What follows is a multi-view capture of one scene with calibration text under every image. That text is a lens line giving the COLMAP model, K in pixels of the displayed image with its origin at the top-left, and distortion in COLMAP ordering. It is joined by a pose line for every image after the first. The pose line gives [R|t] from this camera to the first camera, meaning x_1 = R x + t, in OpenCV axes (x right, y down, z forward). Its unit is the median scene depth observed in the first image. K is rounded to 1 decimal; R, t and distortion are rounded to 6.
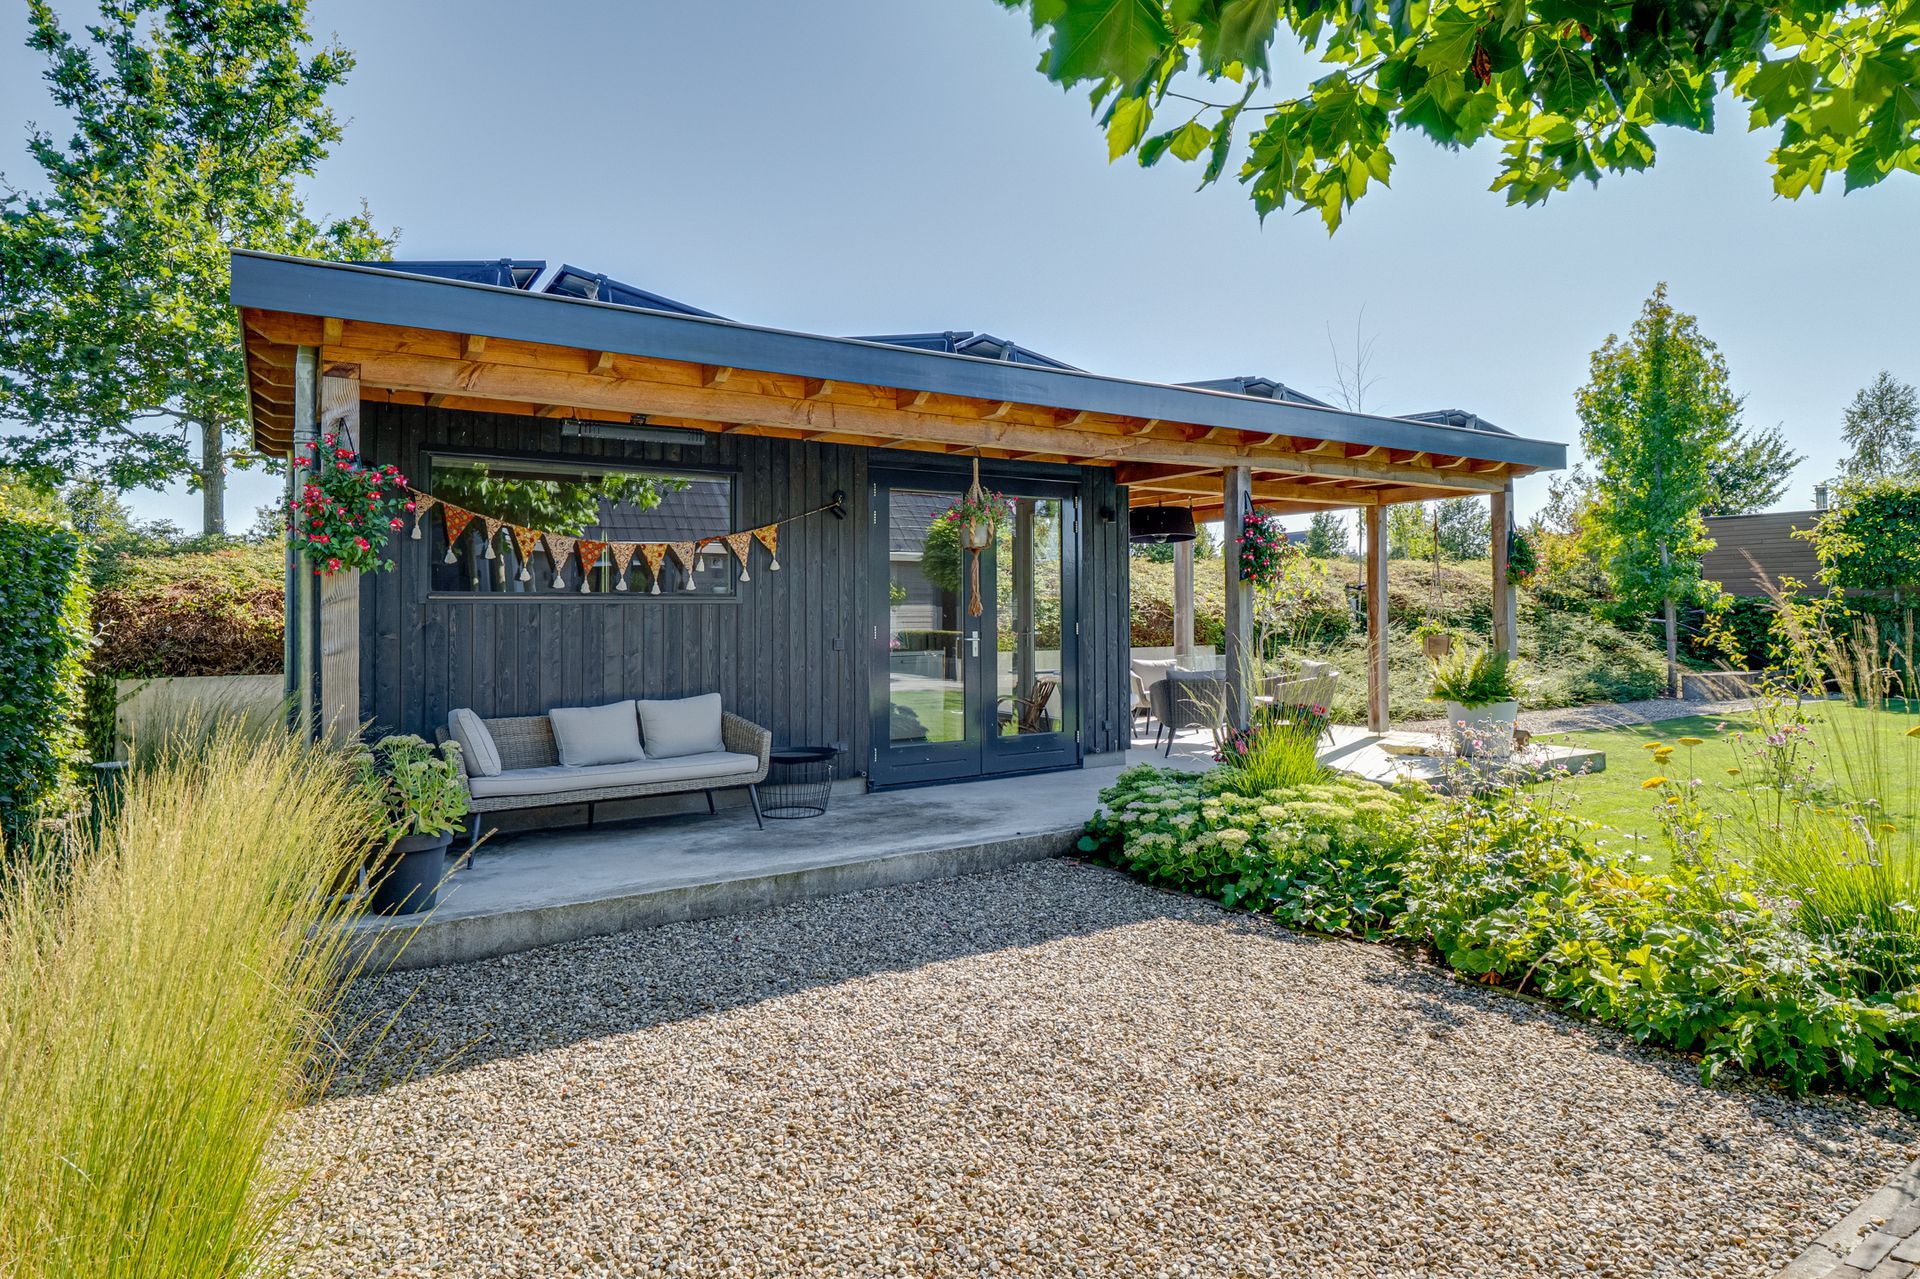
lens RADIAL K [[1046.9, 0, 960.0], [0, 1046.9, 639.5], [0, 0, 1]] dist [-0.001150, -0.000766]
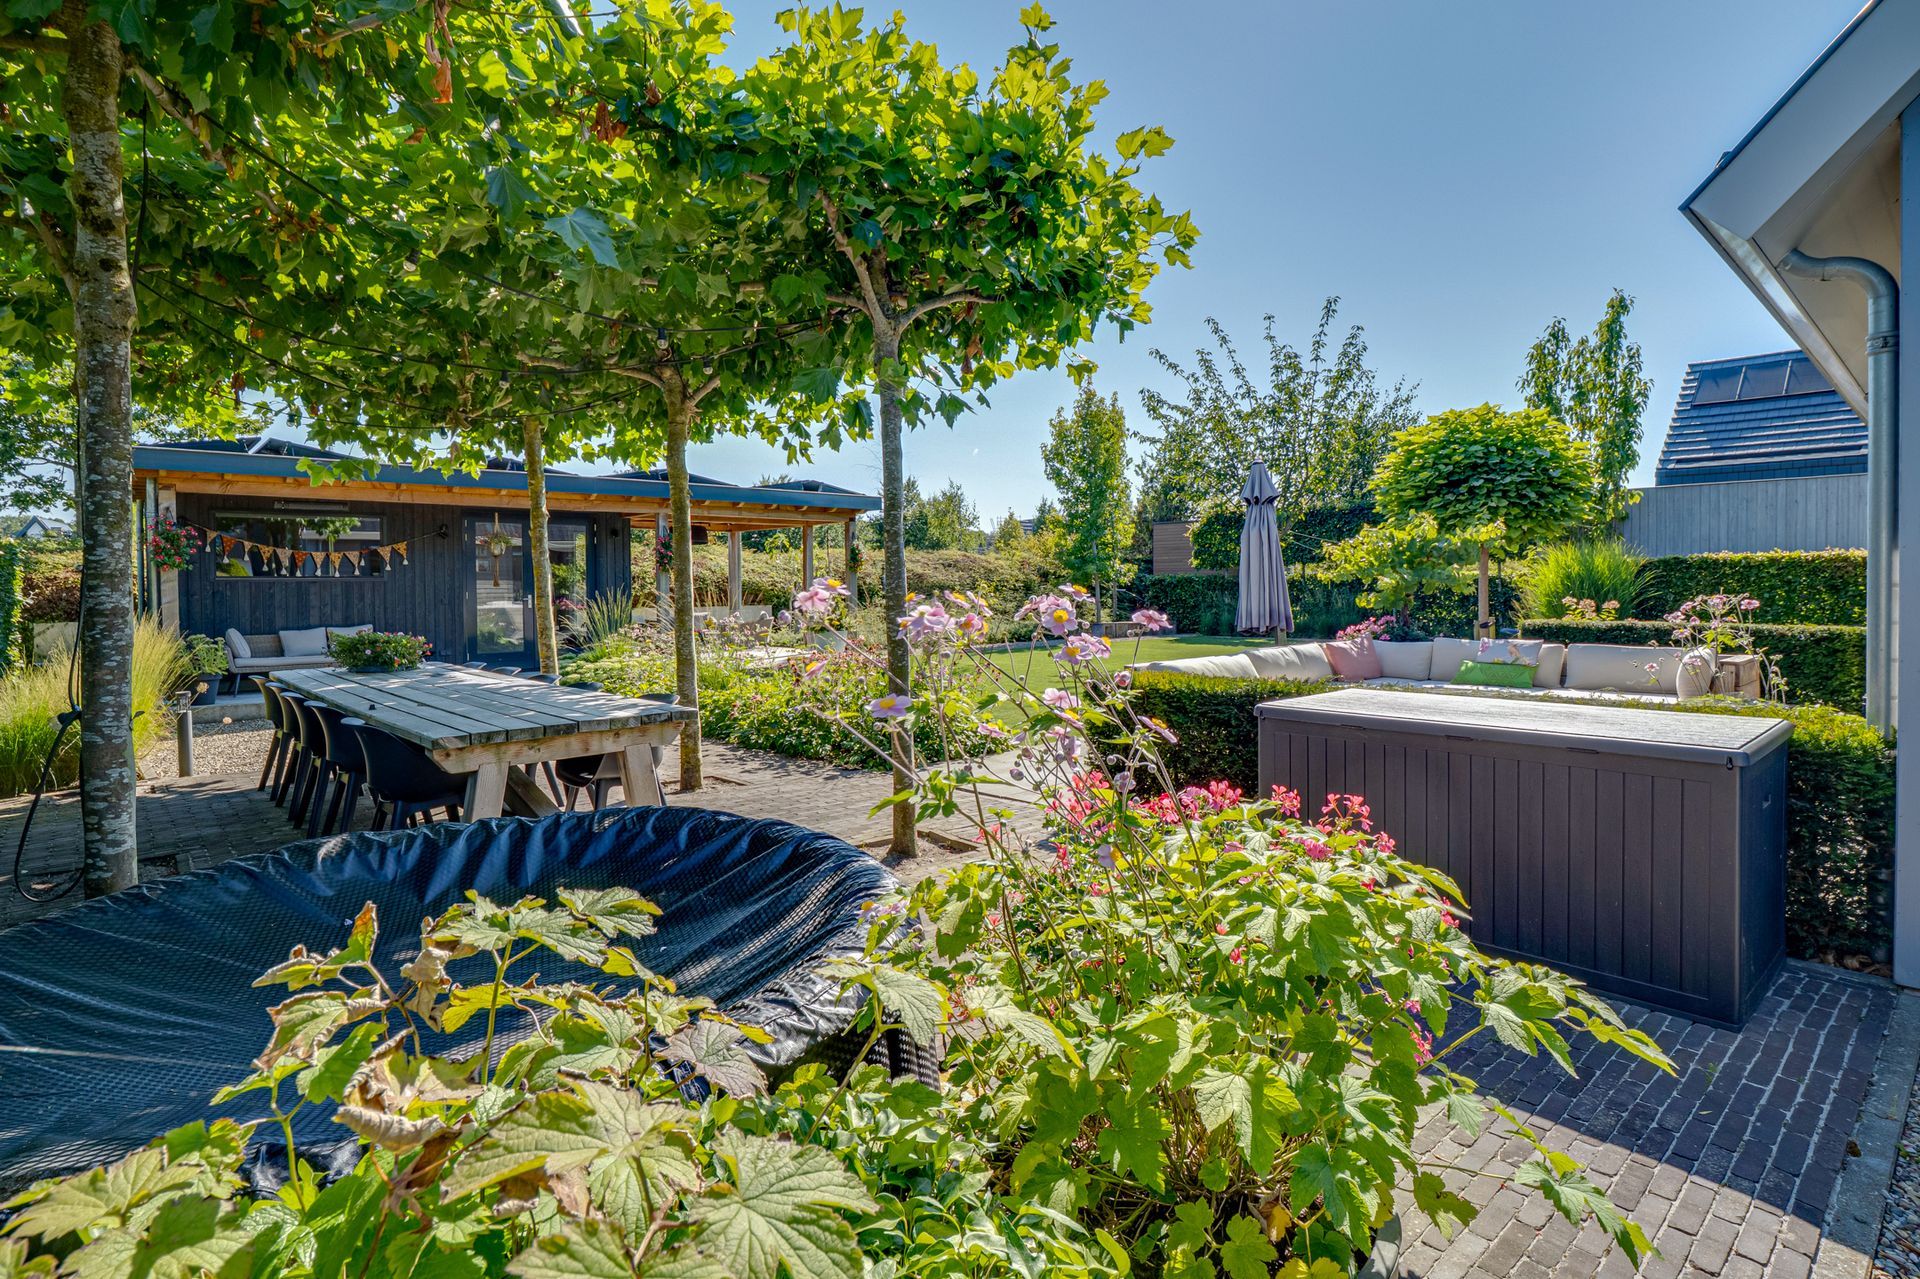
lens RADIAL K [[982.4, 0, 960.0], [0, 982.4, 639.5], [0, 0, 1]] dist [0.000165, 0.000656]
pose [[0.990379, -0.008244, 0.138136, 0.635439], [0.004455, 0.999606, 0.027718, 0.031531], [-0.138310, -0.026836, 0.990025, -1.059301]]
